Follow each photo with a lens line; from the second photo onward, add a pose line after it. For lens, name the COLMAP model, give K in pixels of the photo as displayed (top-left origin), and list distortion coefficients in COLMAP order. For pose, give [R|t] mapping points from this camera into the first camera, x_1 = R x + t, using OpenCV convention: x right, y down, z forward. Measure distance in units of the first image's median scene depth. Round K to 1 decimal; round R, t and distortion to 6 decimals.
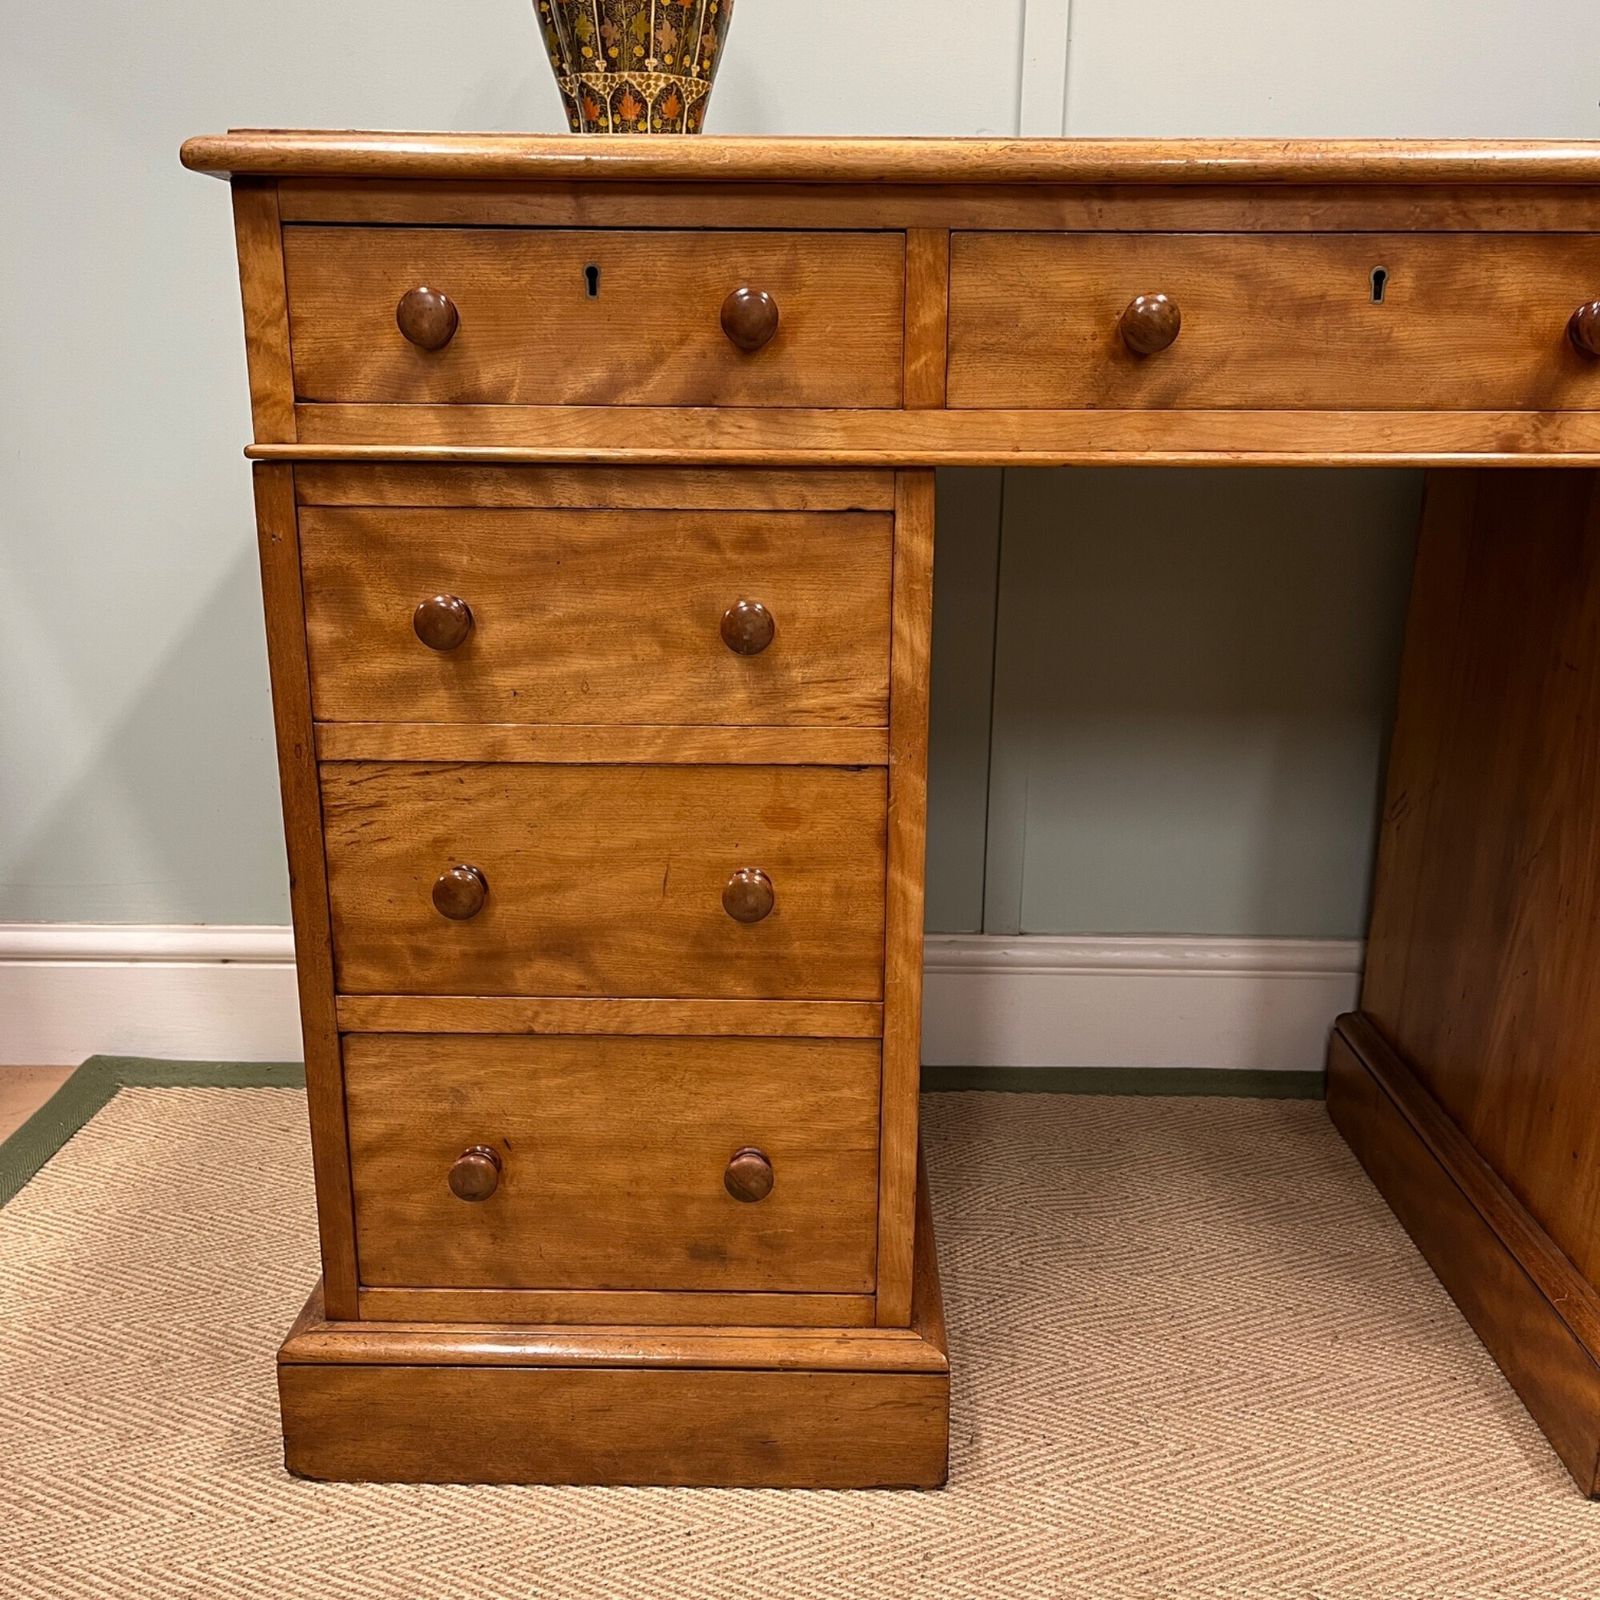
lens RADIAL K [[1635.7, 0, 804.8], [0, 1635.7, 823.9], [0, 0, 1]] dist [0.038453, 0.000000]
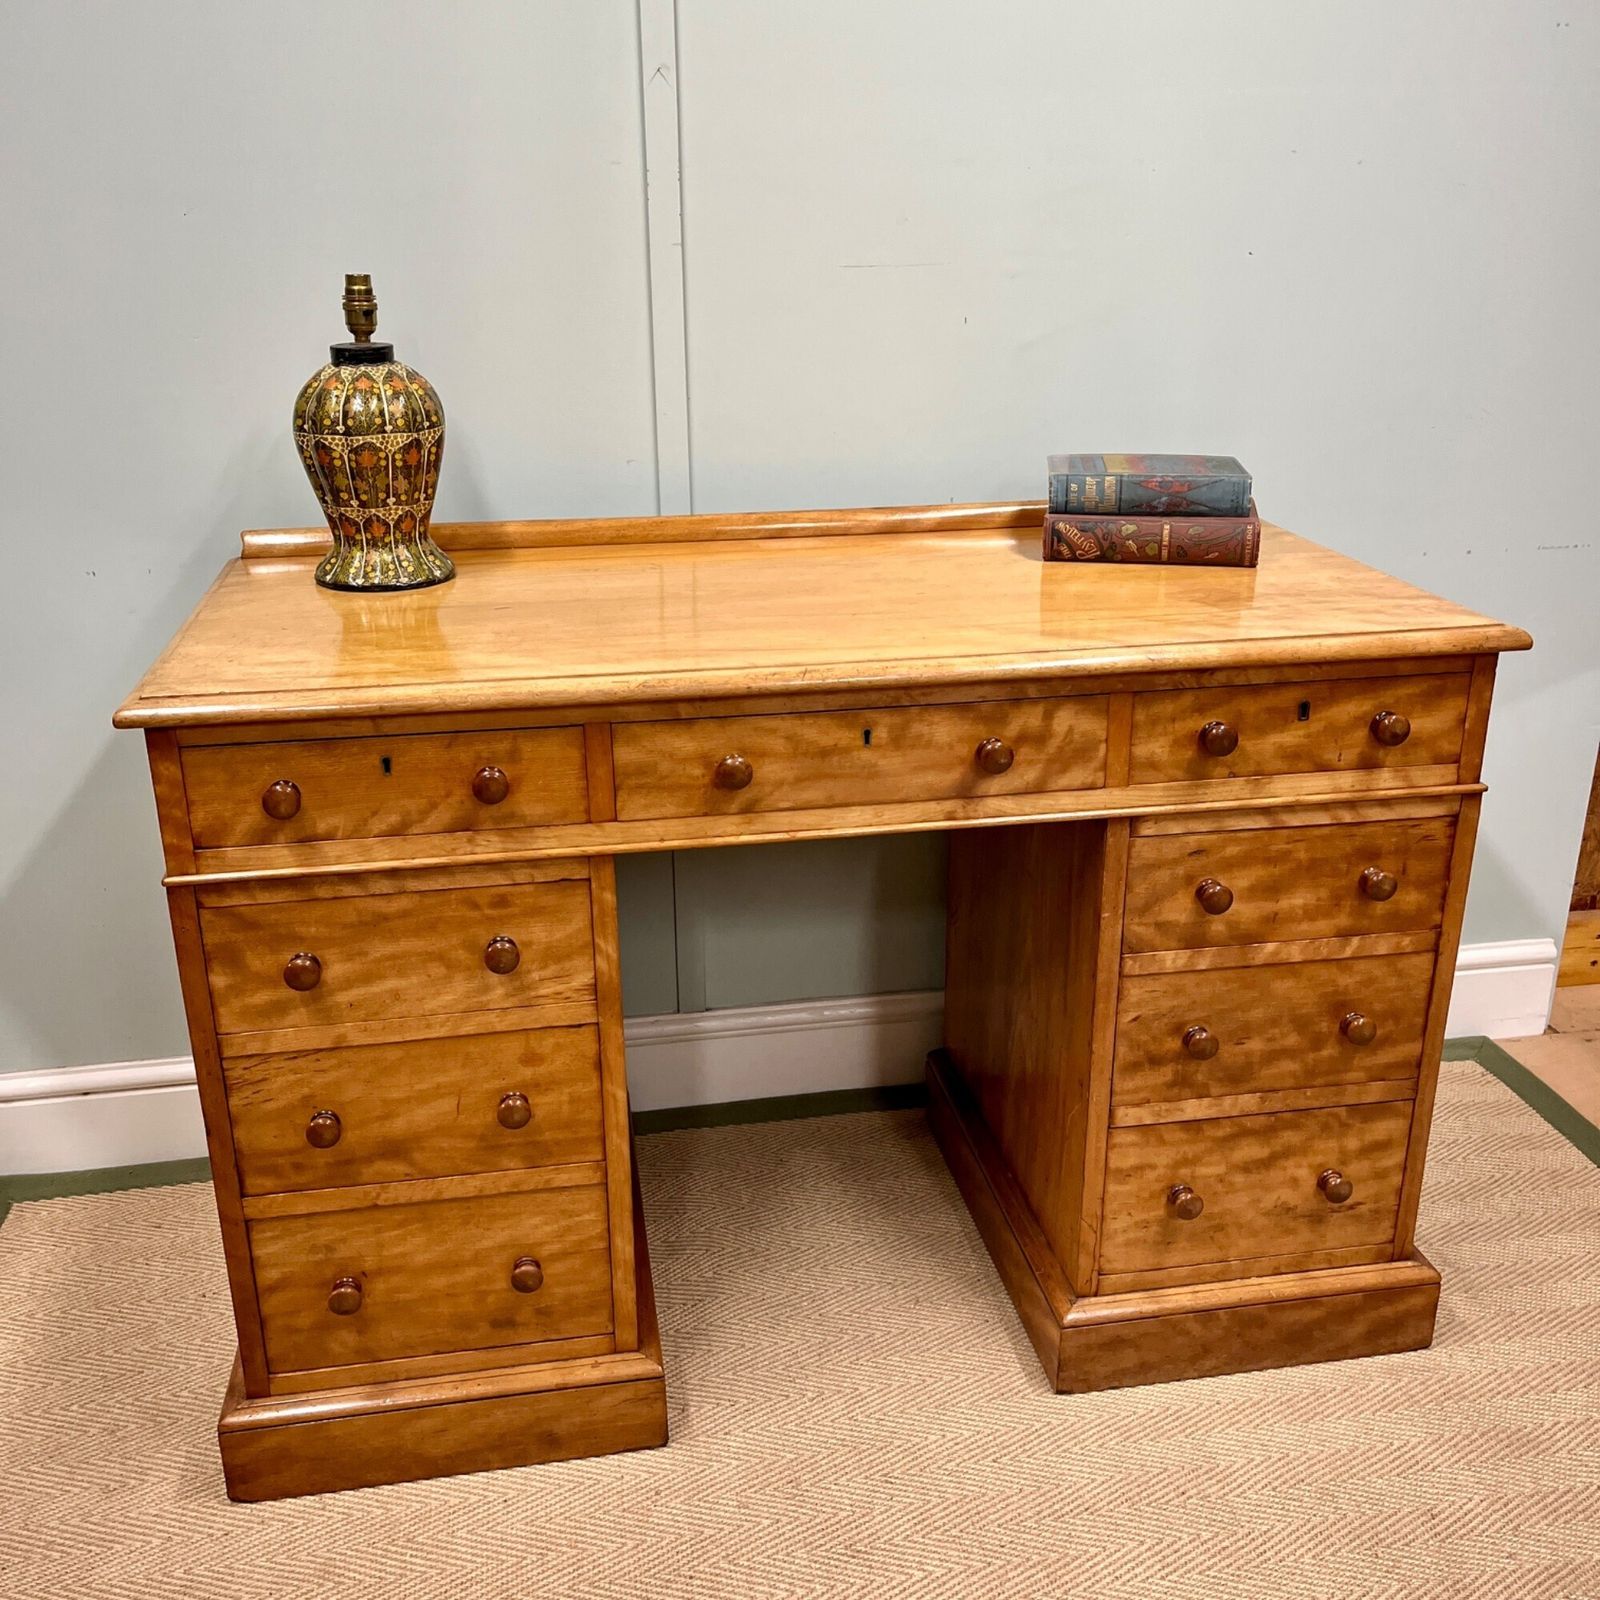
lens RADIAL K [[1635.7, 0, 806.6], [0, 1635.7, 810.0], [0, 0, 1]] dist [0.038453, 0.000000]
pose [[0.982811, -0.079260, 0.166735, 0.001800], [0.064855, 0.993815, 0.090138, -0.344849], [-0.172848, -0.077775, 0.981873, -0.539121]]
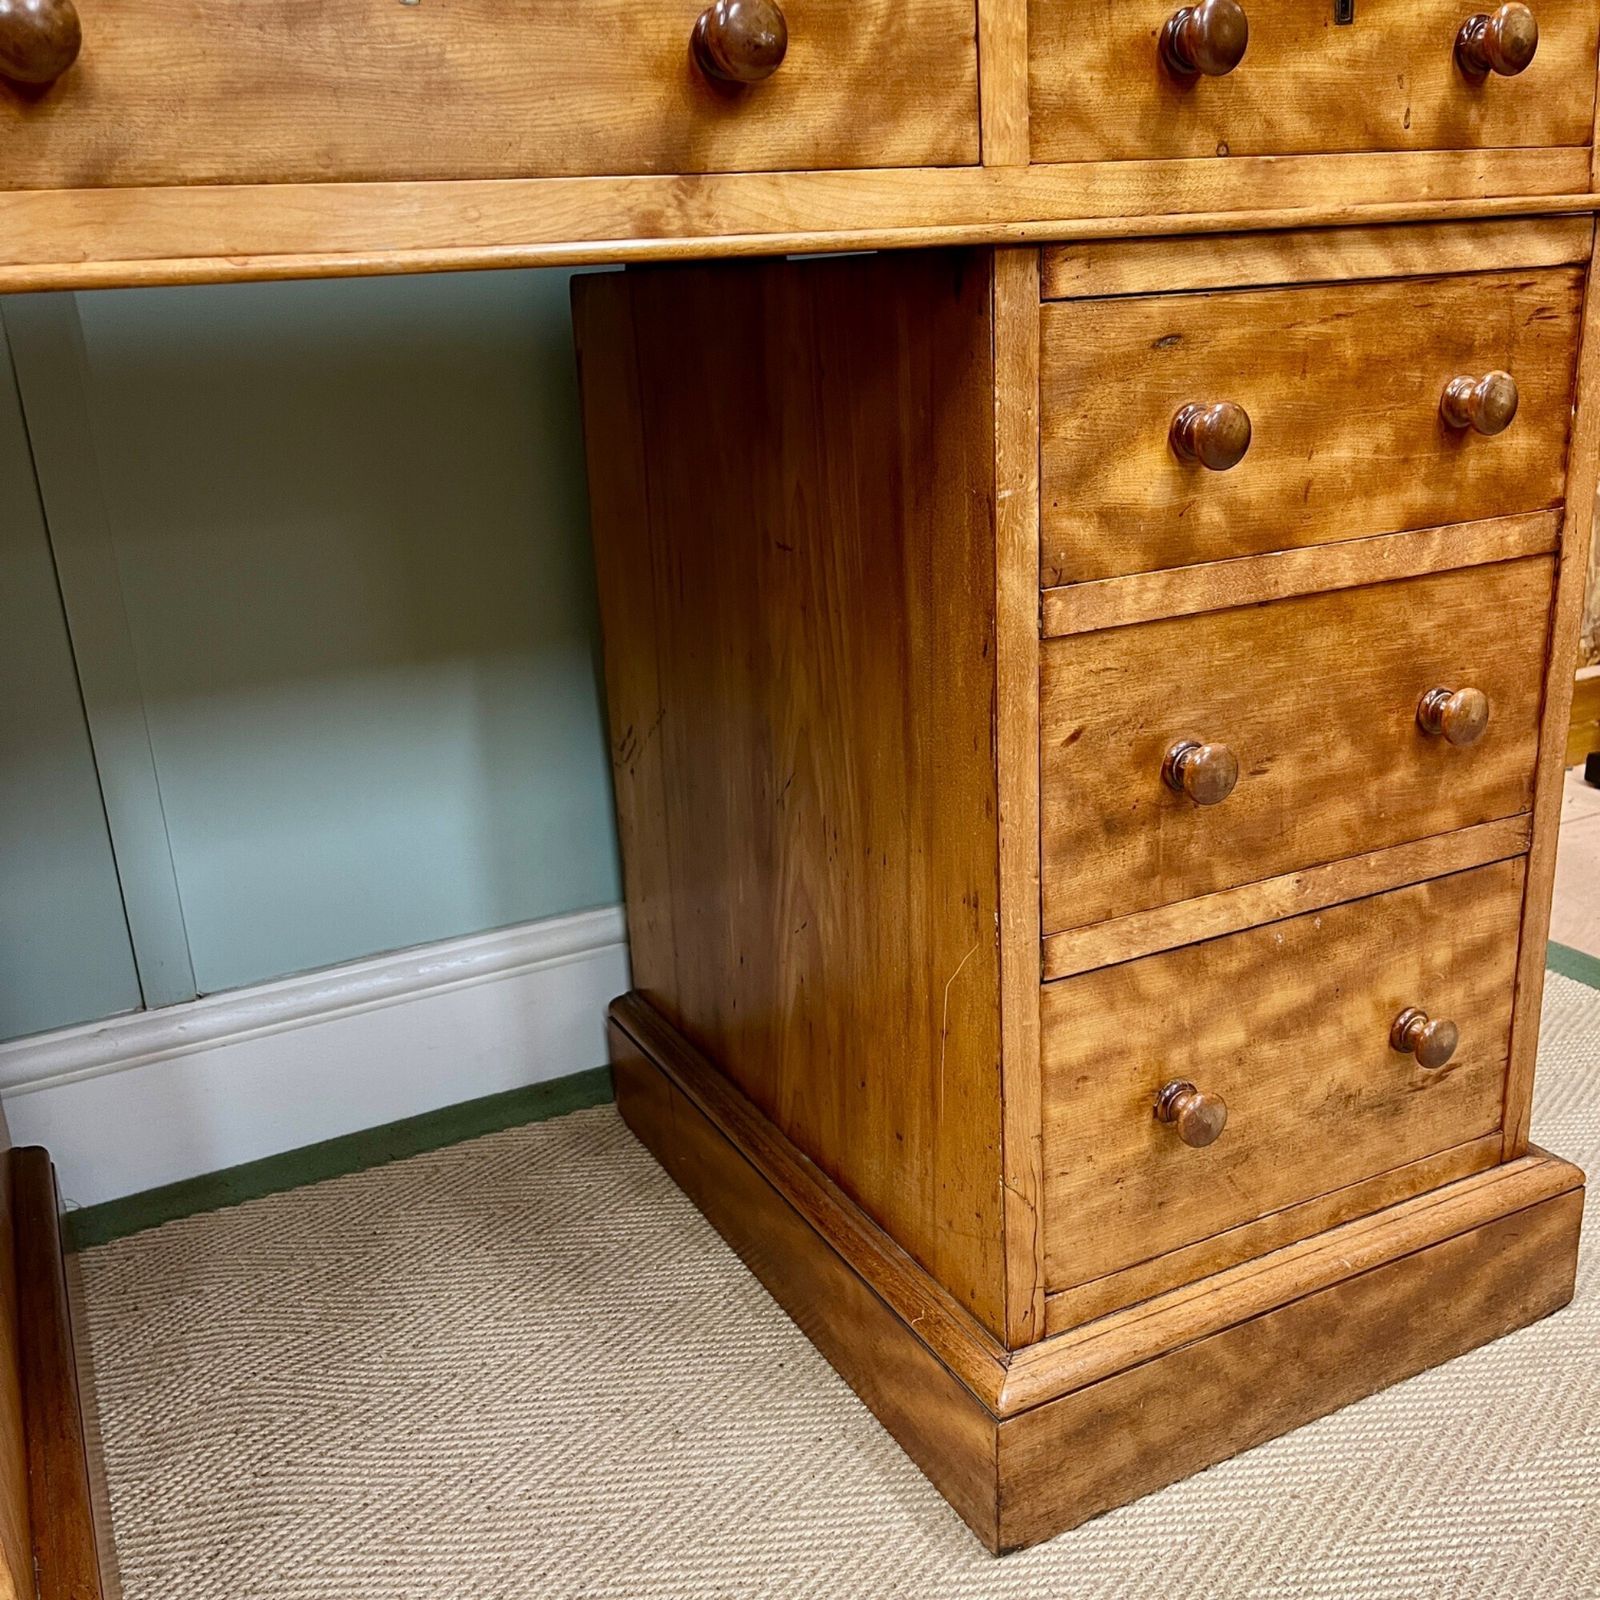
lens RADIAL K [[1635.7, 0, 815.0], [0, 1635.7, 824.8], [0, 0, 1]] dist [0.038453, 0.000000]
pose [[0.885329, -0.201205, 0.419177, 0.131640], [0.187432, 0.979465, 0.074276, -0.021459], [-0.425514, 0.012808, 0.904861, 0.309157]]
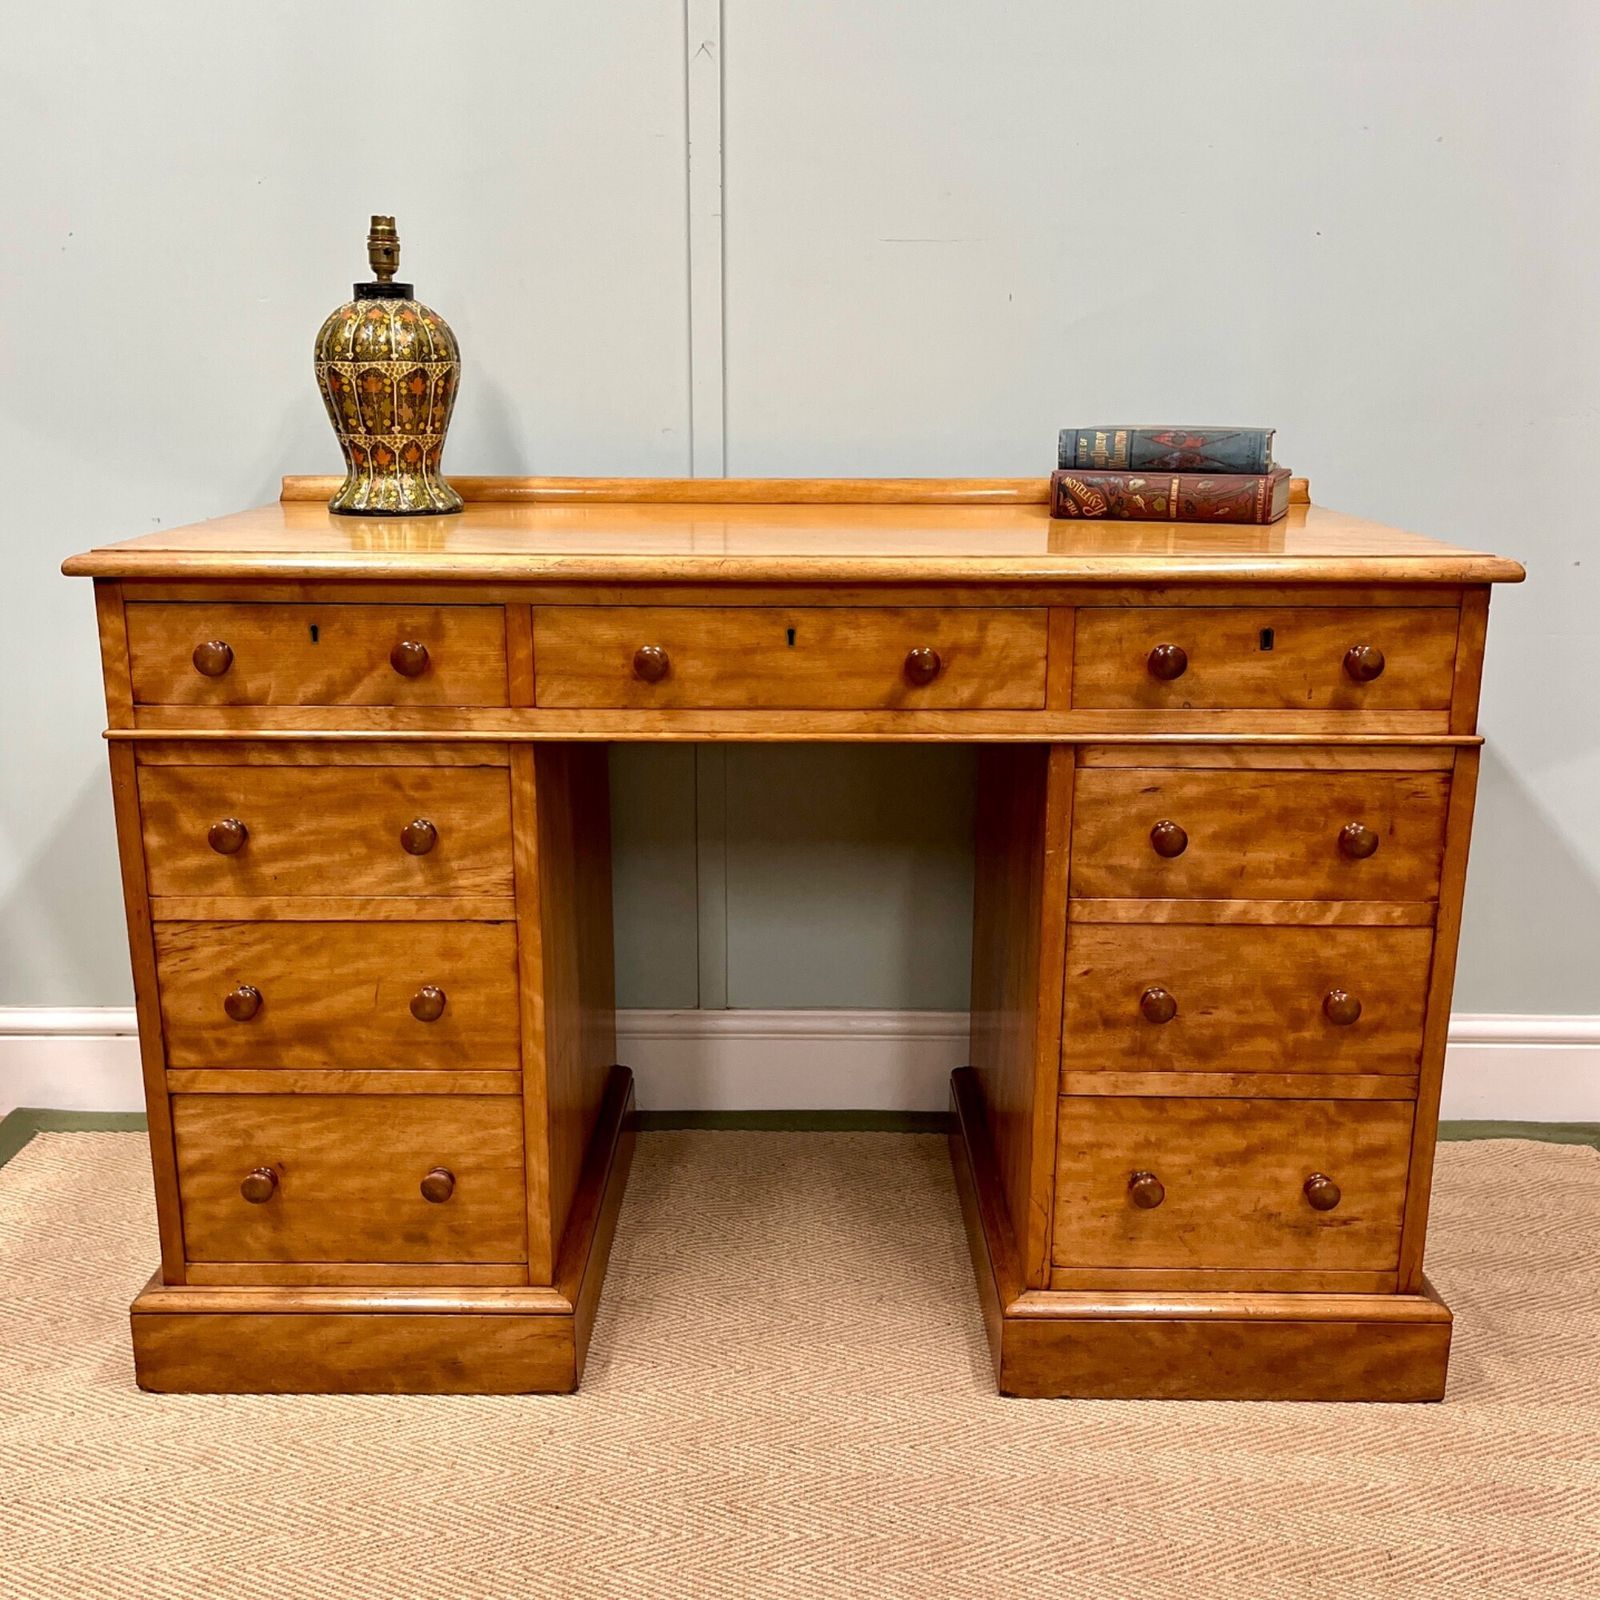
lens RADIAL K [[1723.2, 0, 787.8], [0, 1723.2, 815.8], [0, 0, 1]] dist [0.042887, 0.000000]
pose [[0.999980, -0.006292, -0.000183, 0.291451], [0.006287, 0.999770, -0.020491, -0.094203], [0.000312, 0.020490, 0.999790, -0.615334]]
